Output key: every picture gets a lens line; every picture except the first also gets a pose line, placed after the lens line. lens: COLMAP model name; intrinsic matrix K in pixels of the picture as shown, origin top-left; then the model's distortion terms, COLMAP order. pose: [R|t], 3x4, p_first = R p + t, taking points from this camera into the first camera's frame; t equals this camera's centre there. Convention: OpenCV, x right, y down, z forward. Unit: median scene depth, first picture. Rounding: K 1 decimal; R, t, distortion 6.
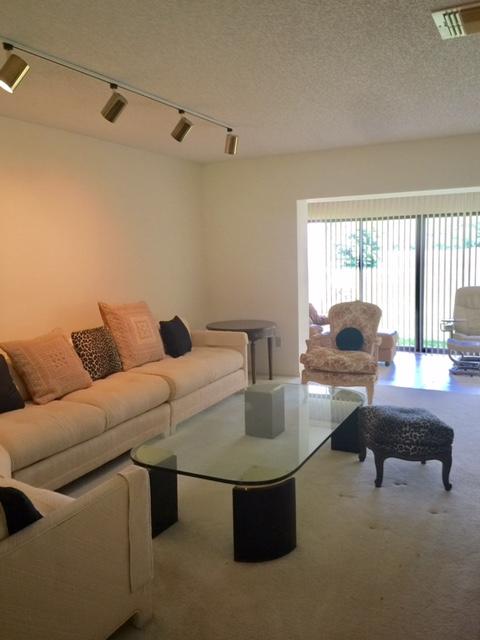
lens RADIAL K [[564.5, 0, 239.2], [0, 564.5, 320.9], [0, 0, 1]] dist [0.054295, 0.003399]
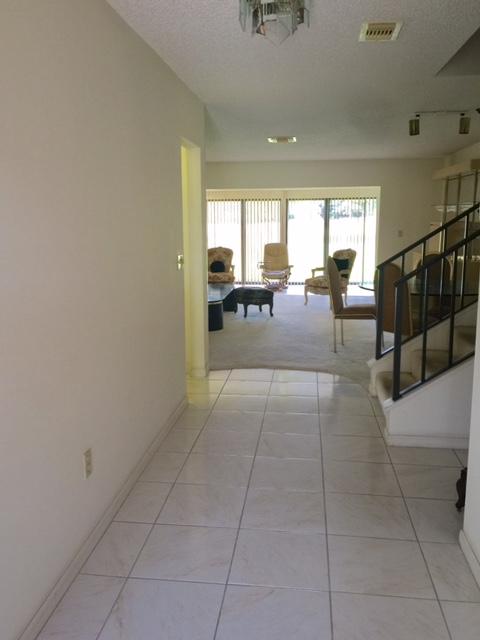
lens RADIAL K [[564.5, 0, 240.6], [0, 564.5, 319.3], [0, 0, 1]] dist [0.054295, 0.003399]
pose [[0.941051, -0.044749, 0.335293, -0.537431], [0.029570, 0.998299, 0.050241, 0.164879], [-0.336971, -0.037365, 0.940773, -1.159776]]
